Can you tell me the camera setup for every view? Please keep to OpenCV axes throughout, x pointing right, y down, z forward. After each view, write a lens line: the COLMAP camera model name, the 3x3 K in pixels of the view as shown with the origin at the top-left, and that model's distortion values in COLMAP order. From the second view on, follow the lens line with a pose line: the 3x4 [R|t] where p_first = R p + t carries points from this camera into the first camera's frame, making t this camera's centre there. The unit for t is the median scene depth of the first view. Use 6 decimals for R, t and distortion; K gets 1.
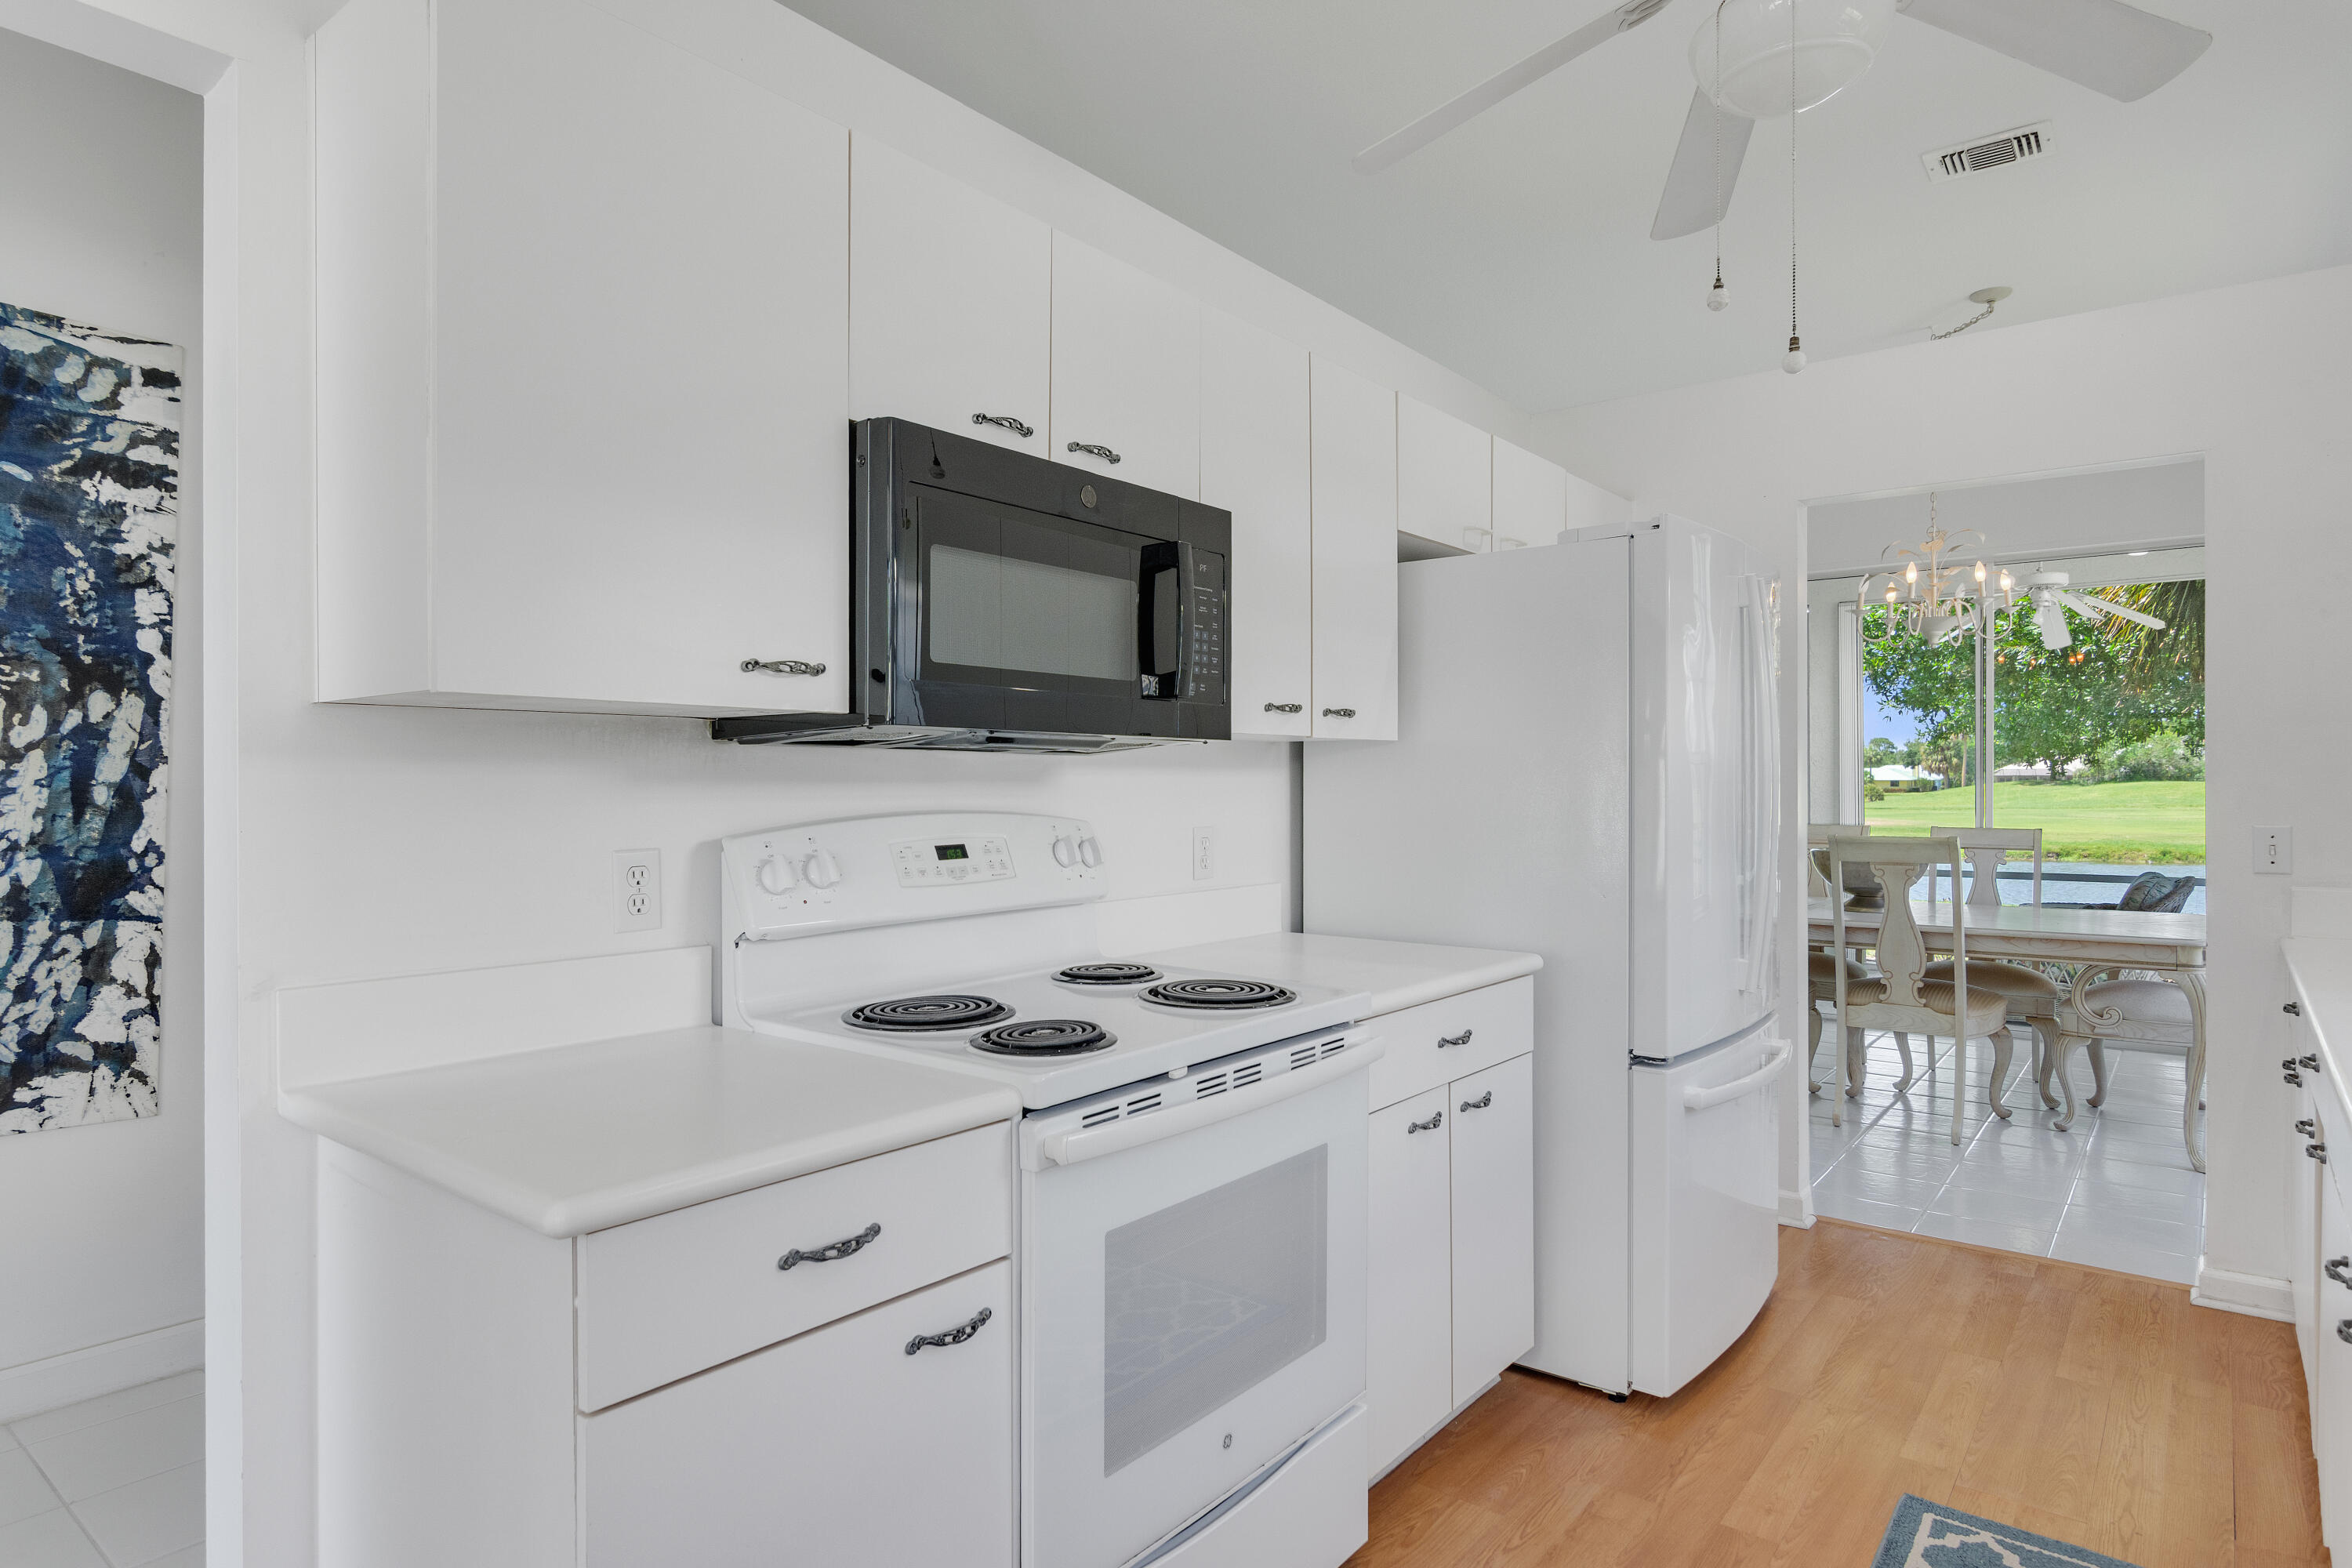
lens RADIAL K [[1327.5, 0, 1172.7], [0, 1327.5, 791.8], [0, 0, 1]] dist [-0.001390, 0.003139]
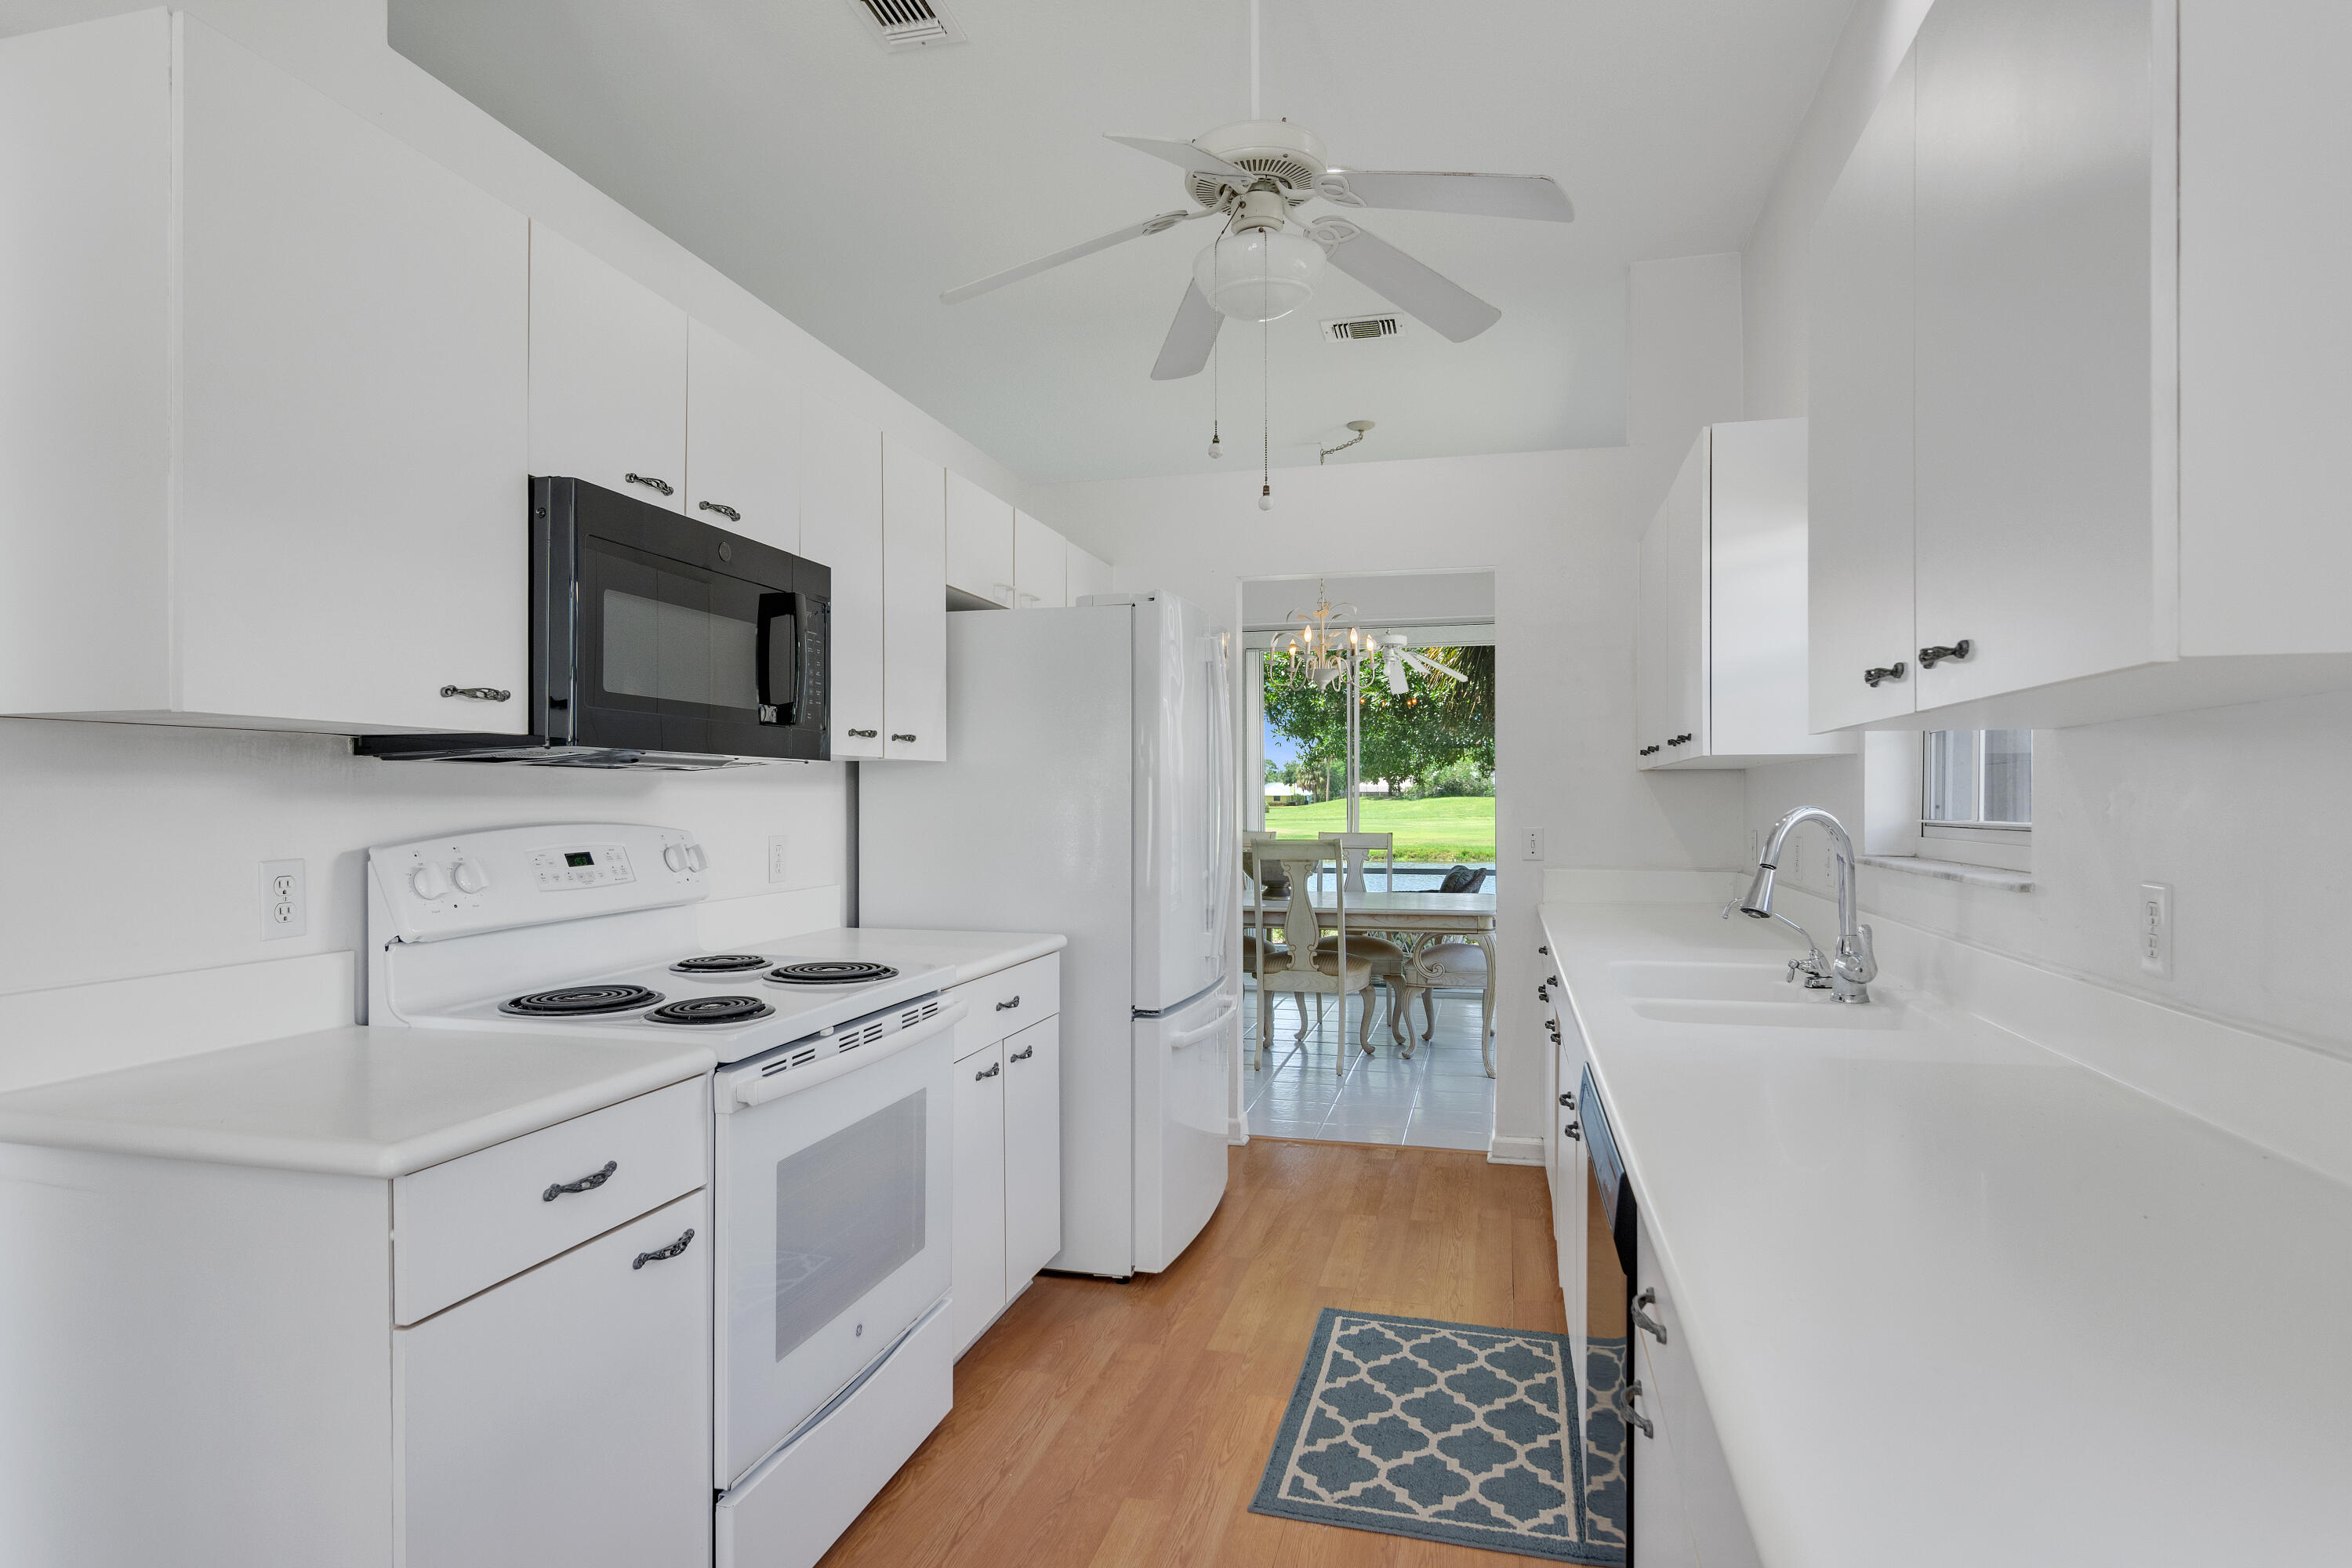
lens RADIAL K [[1277.0, 0, 1184.9], [0, 1277.0, 805.4], [0, 0, 1]] dist [0.003837, 0.000170]
pose [[0.910520, -0.000942, 0.413464, -0.140113], [0.001018, 0.999999, 0.000037, 0.001131], [-0.413464, 0.000387, 0.910520, -0.167653]]
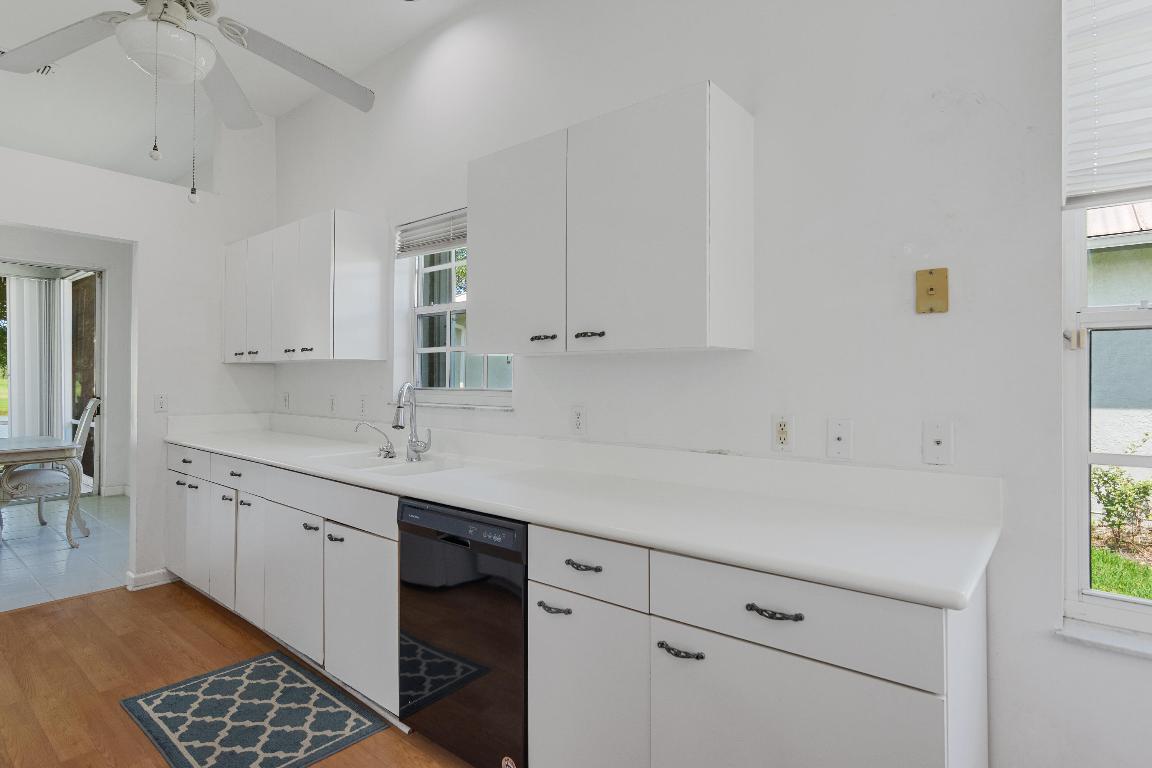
lens RADIAL K [[594.8, 0, 575.7], [0, 594.8, 374.8], [0, 0, 1]] dist [0.000127, 0.001098]
pose [[0.024424, 0.006938, 0.999678, -0.434779], [-0.000205, 0.999976, -0.006935, -0.004029], [-0.999702, -0.000036, 0.024424, 0.232989]]
